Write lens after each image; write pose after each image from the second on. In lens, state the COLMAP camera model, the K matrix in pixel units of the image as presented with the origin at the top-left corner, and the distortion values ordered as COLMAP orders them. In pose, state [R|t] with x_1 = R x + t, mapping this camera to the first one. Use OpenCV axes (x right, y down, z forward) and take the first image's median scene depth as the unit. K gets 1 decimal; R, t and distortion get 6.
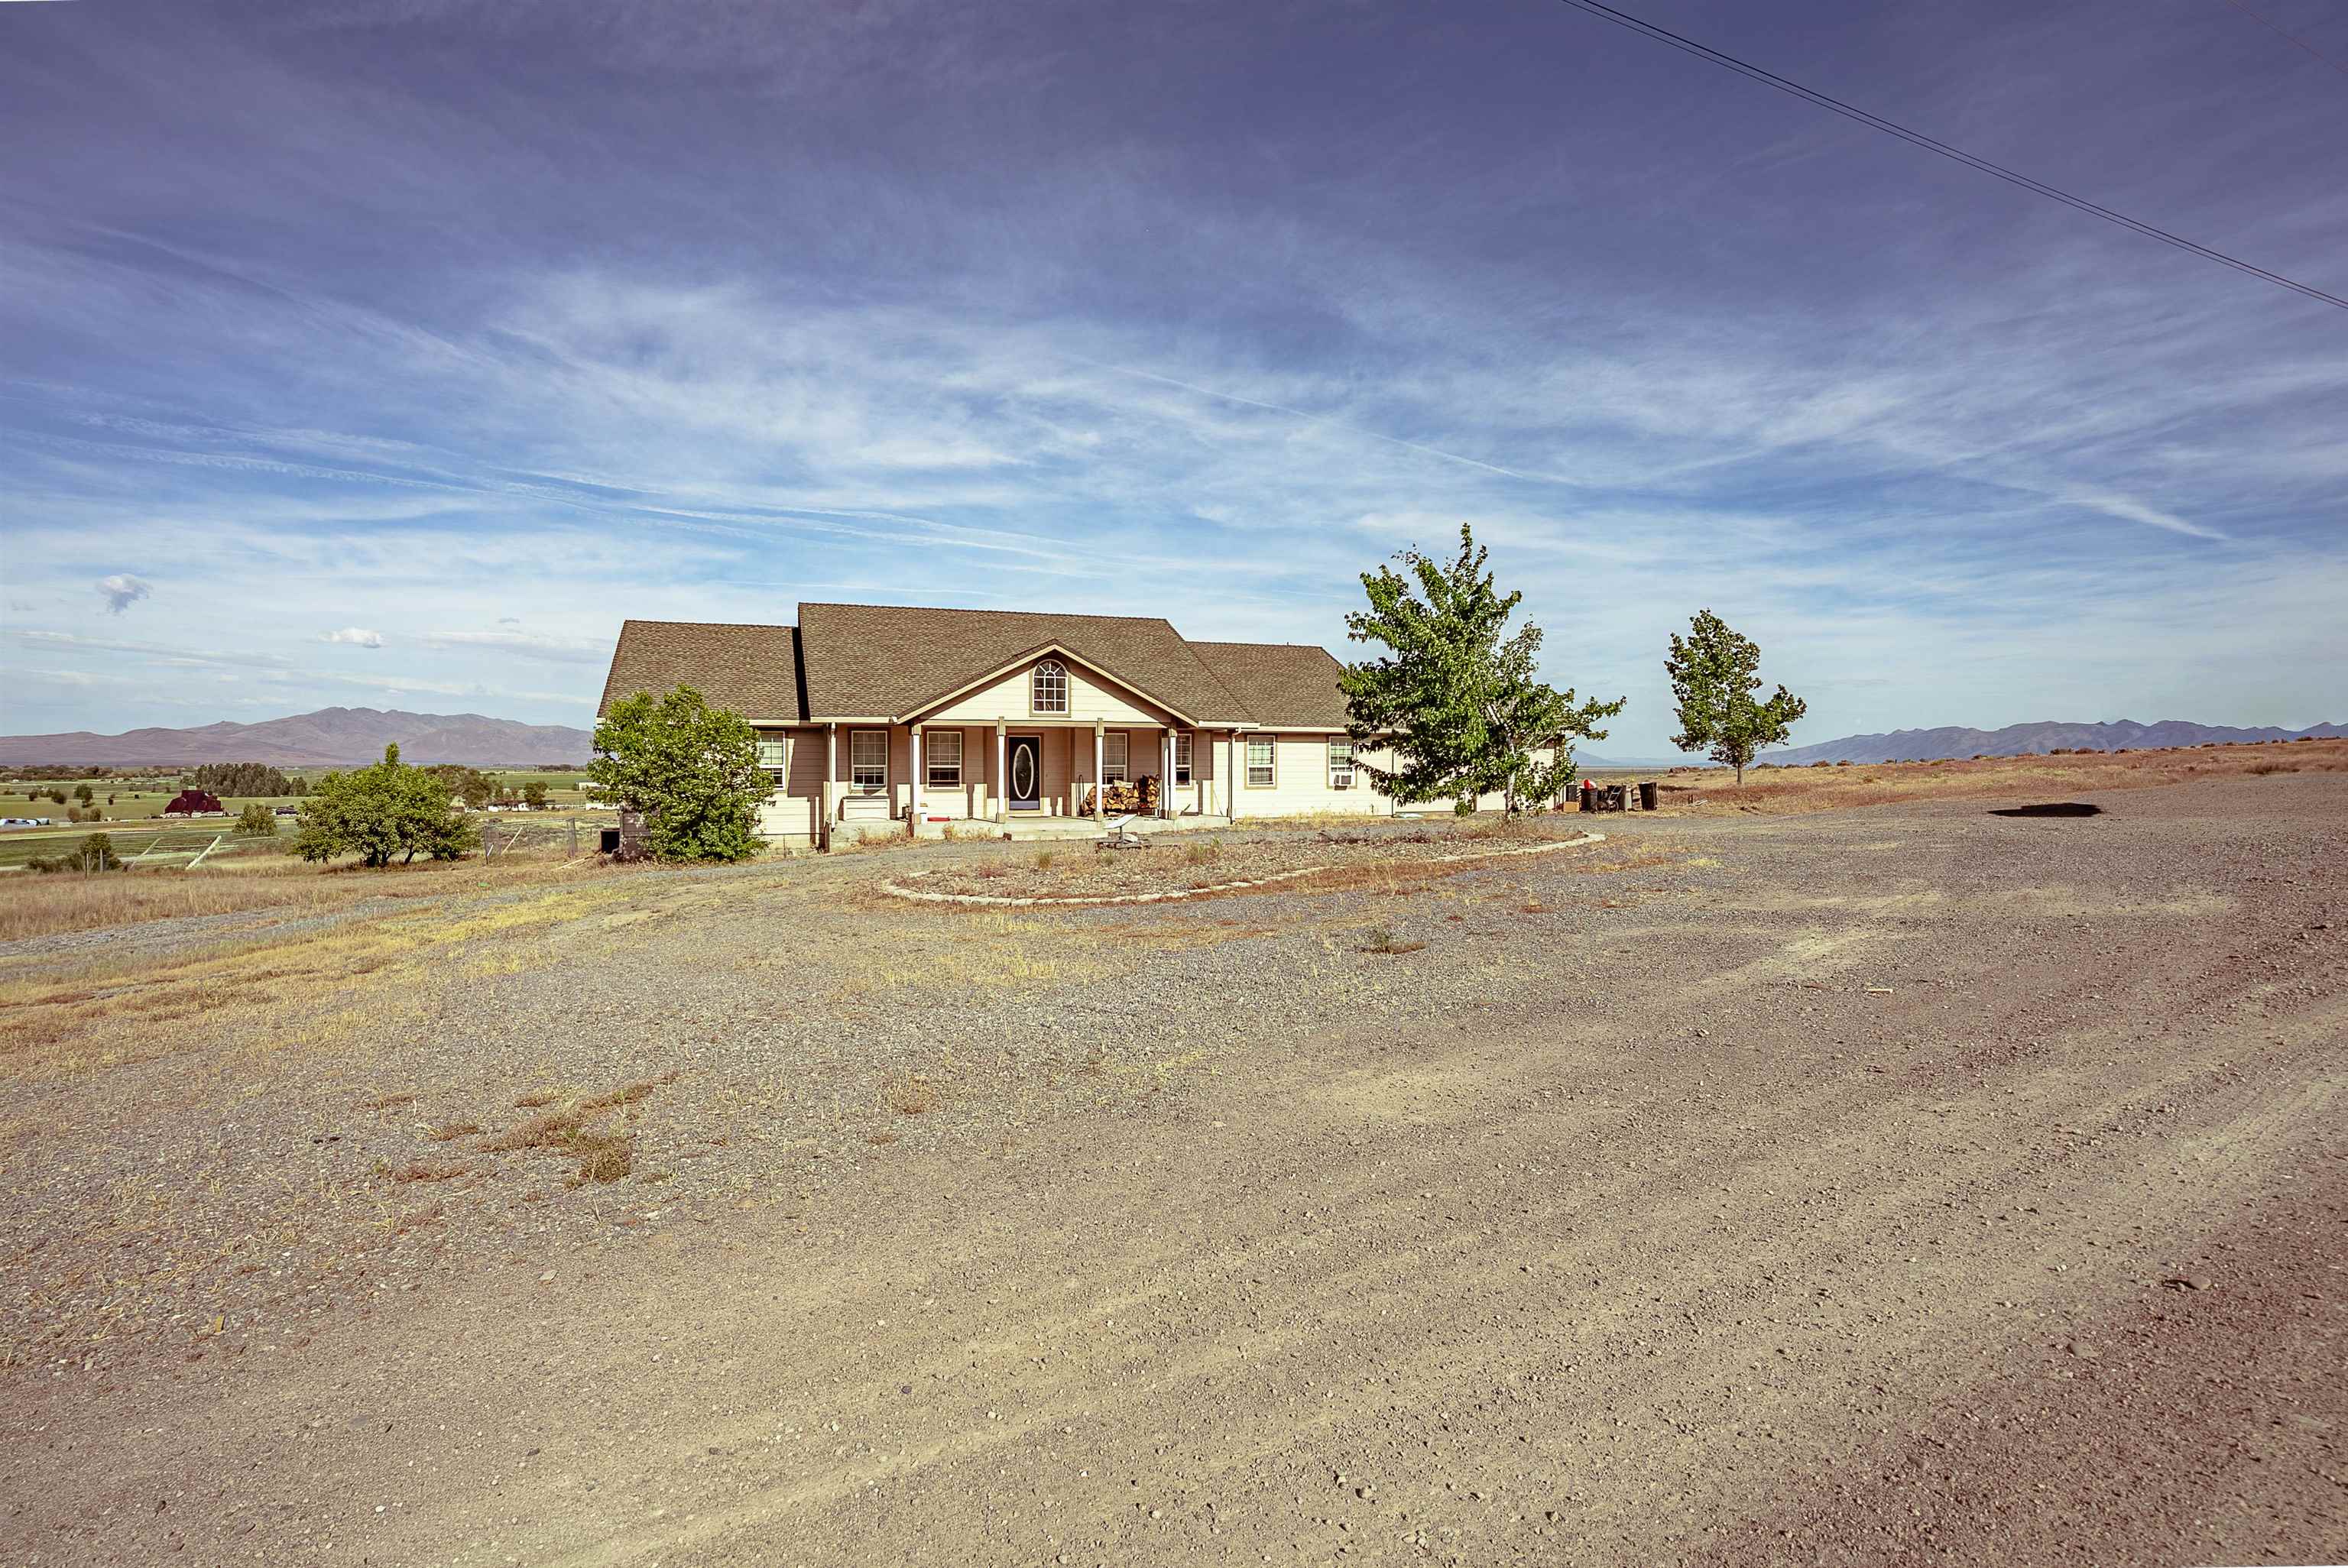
lens RADIAL K [[1230.5, 0, 1227.7], [0, 1230.5, 788.2], [0, 0, 1]] dist [-0.002125, 0.019928]
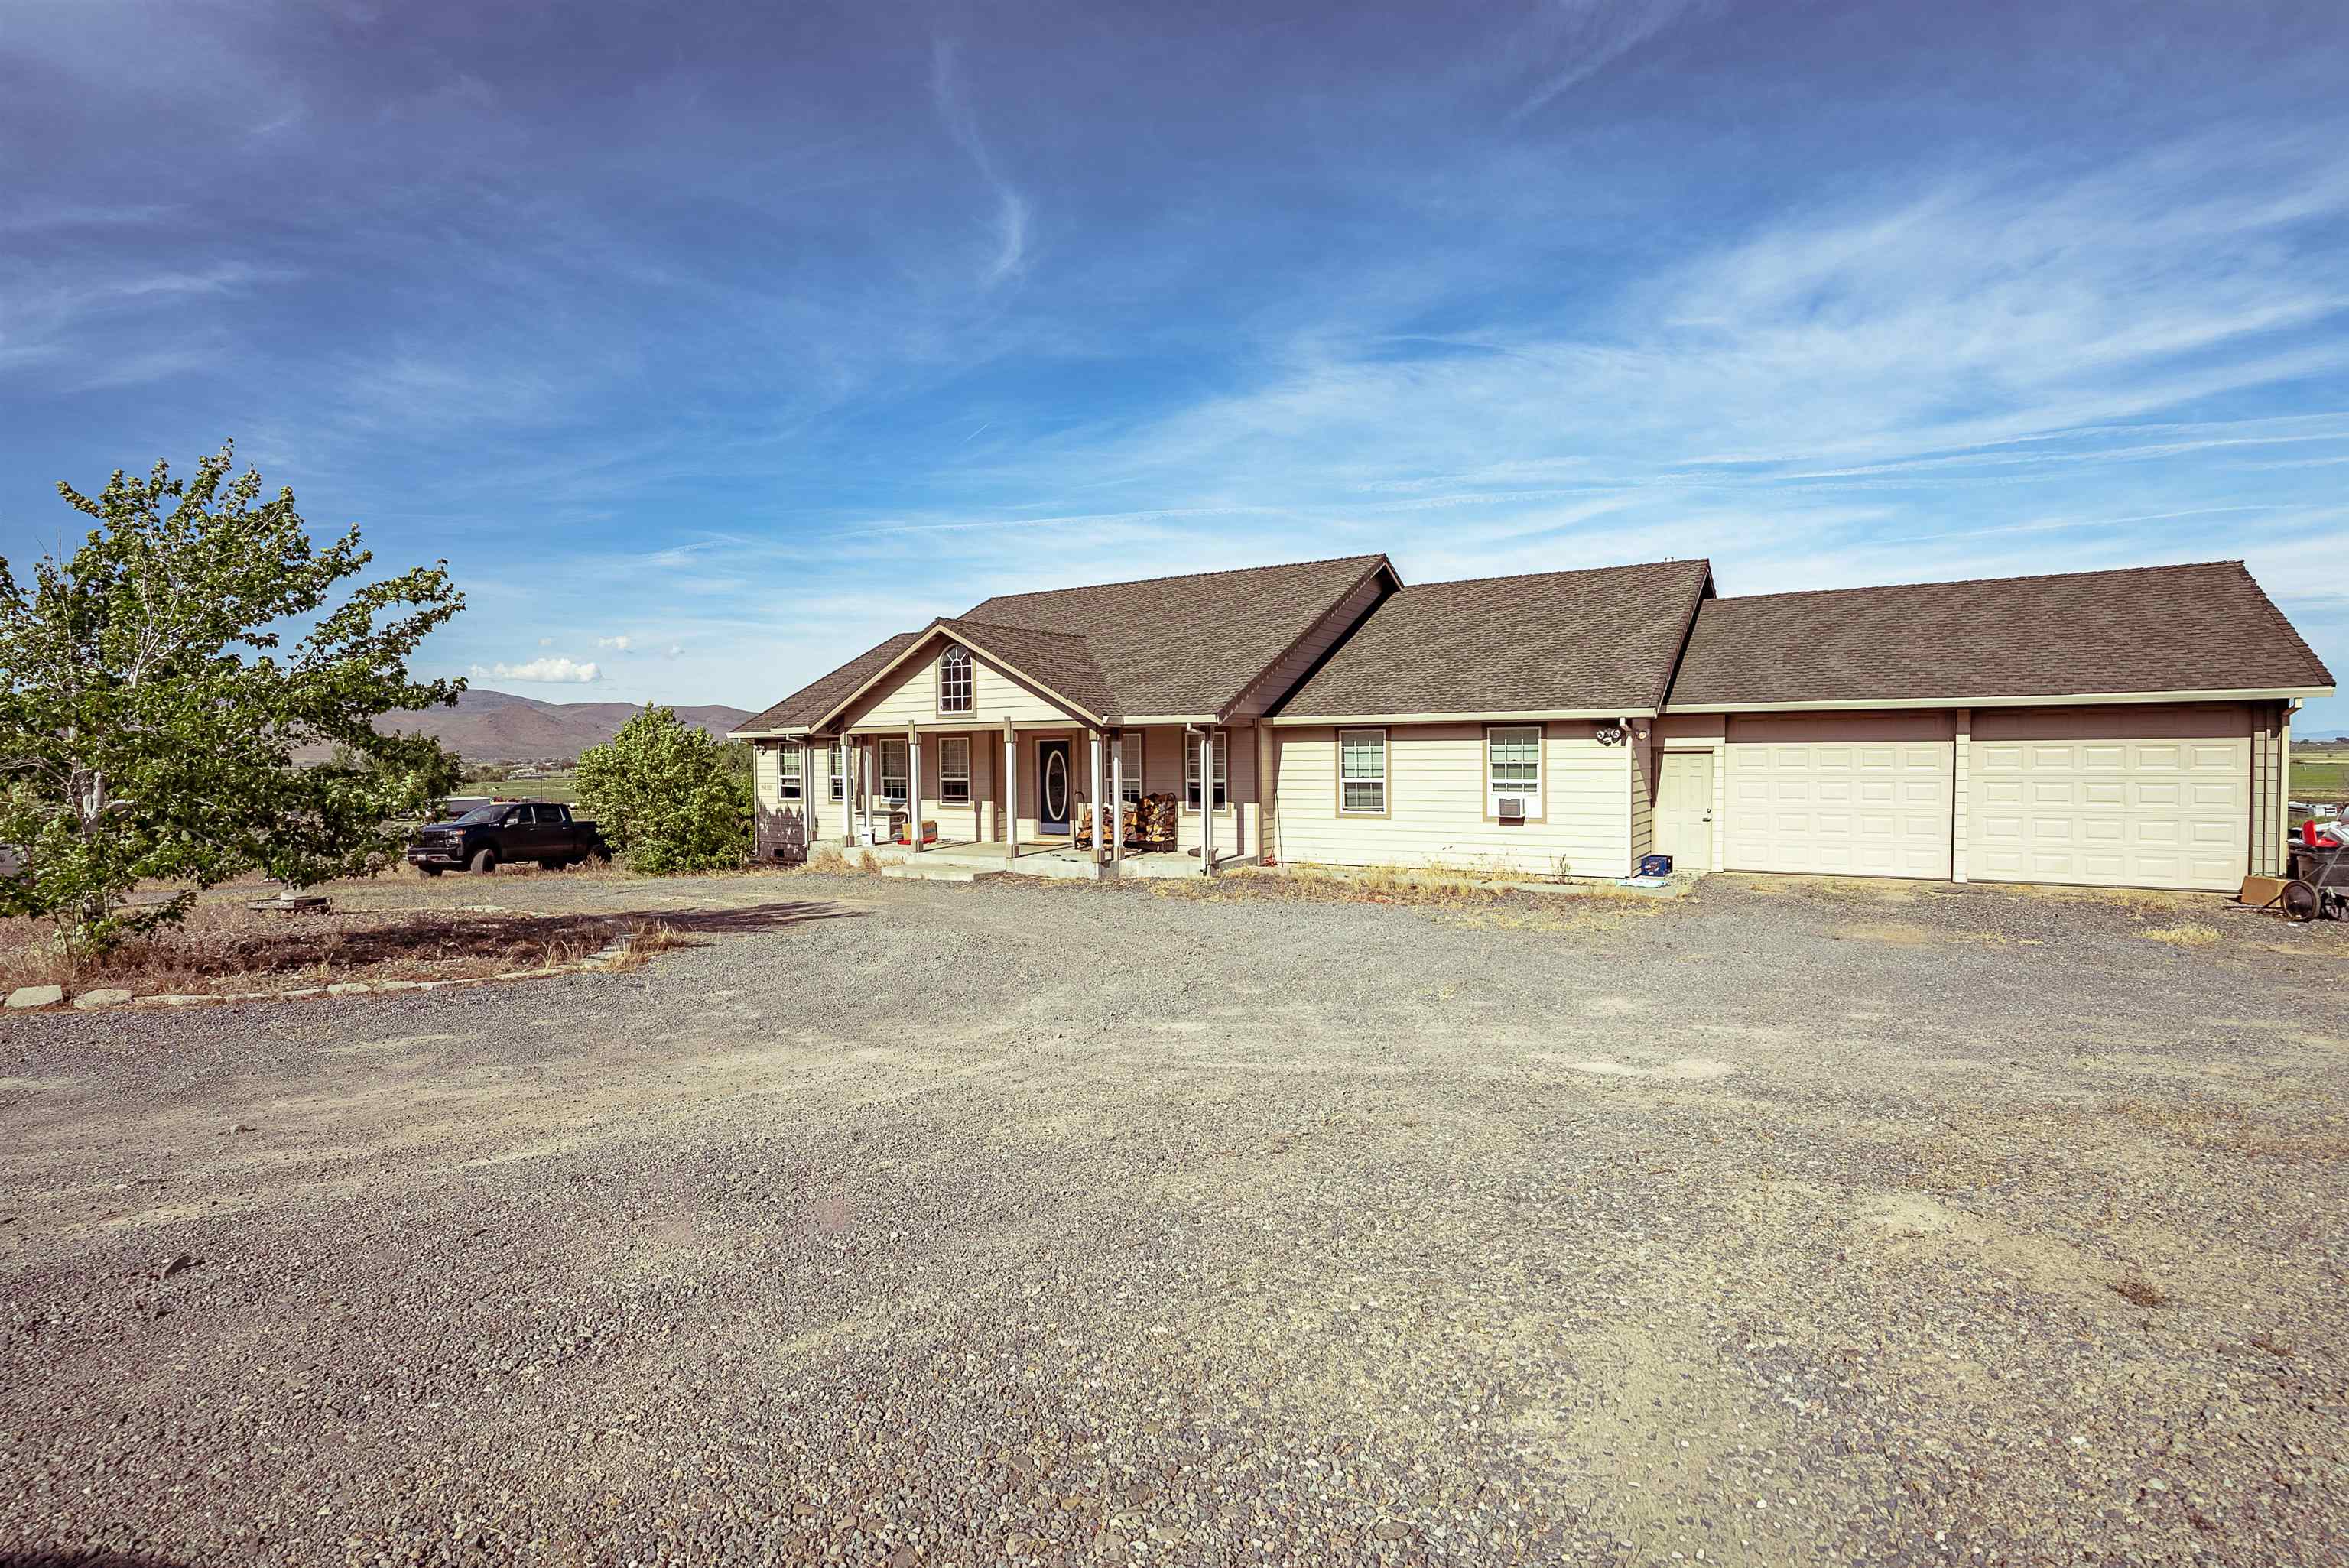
lens RADIAL K [[1231.1, 0, 1133.8], [0, 1231.1, 832.7], [0, 0, 1]] dist [-0.002125, 0.019928]
pose [[0.586062, 0.049747, -0.808738, 0.469448], [-0.007329, 0.998398, 0.056102, -0.026157], [0.810233, -0.026952, 0.585488, 0.545358]]
